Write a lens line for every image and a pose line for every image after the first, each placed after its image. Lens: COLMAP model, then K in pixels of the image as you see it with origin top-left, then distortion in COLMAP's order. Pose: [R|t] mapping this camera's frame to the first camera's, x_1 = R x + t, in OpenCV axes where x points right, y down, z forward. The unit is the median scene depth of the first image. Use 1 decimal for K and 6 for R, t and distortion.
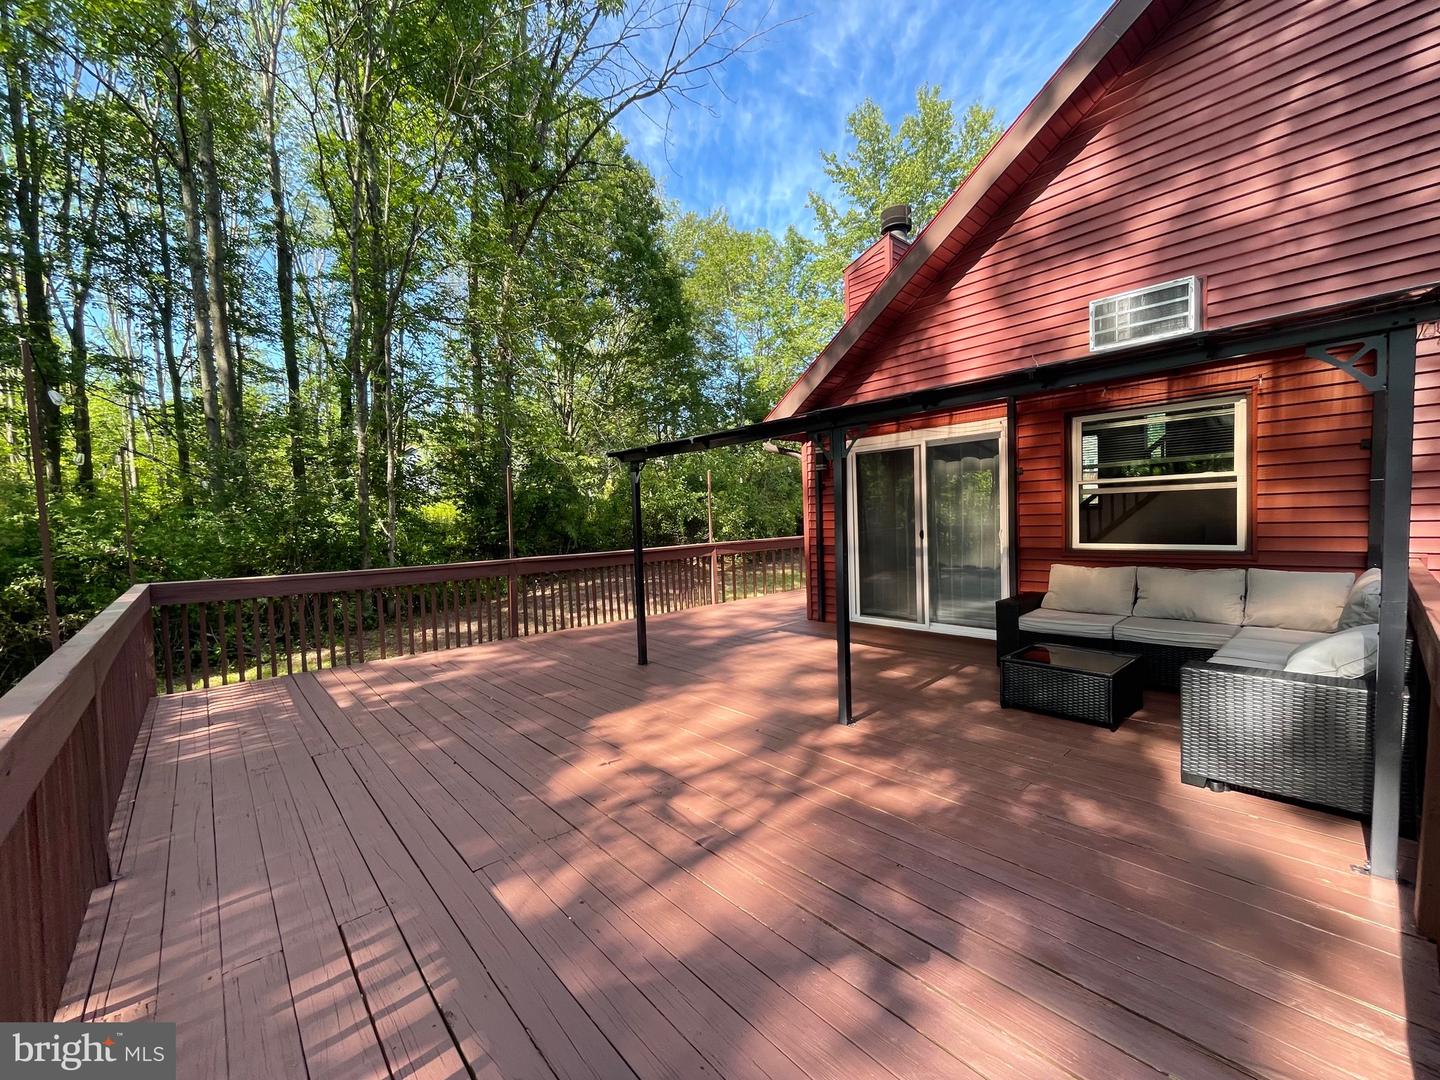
lens RADIAL K [[583.1, 0, 719.3], [0, 583.1, 539.4], [0, 0, 1]] dist [0.001053, 0.000390]
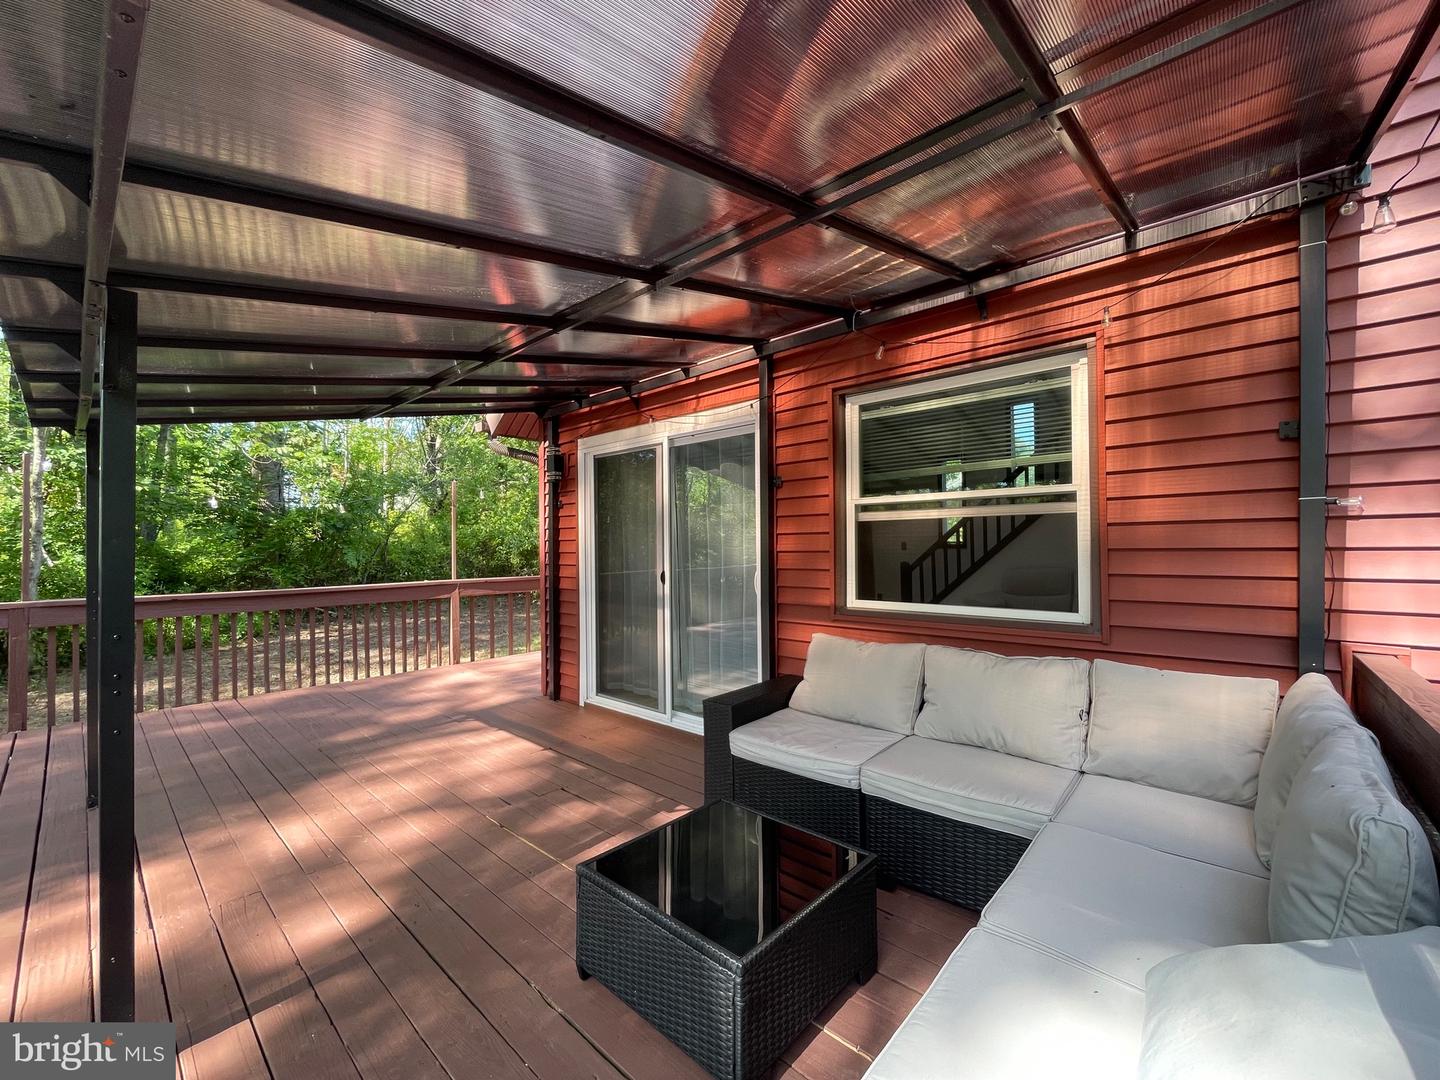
lens RADIAL K [[583.1, 0, 719.6], [0, 583.1, 542.0], [0, 0, 1]] dist [0.001053, 0.000390]
pose [[0.990290, 0.036855, 0.134044, 0.383112], [-0.029030, 0.997784, -0.059870, -0.013033], [-0.135953, 0.055397, 0.989165, 0.398891]]
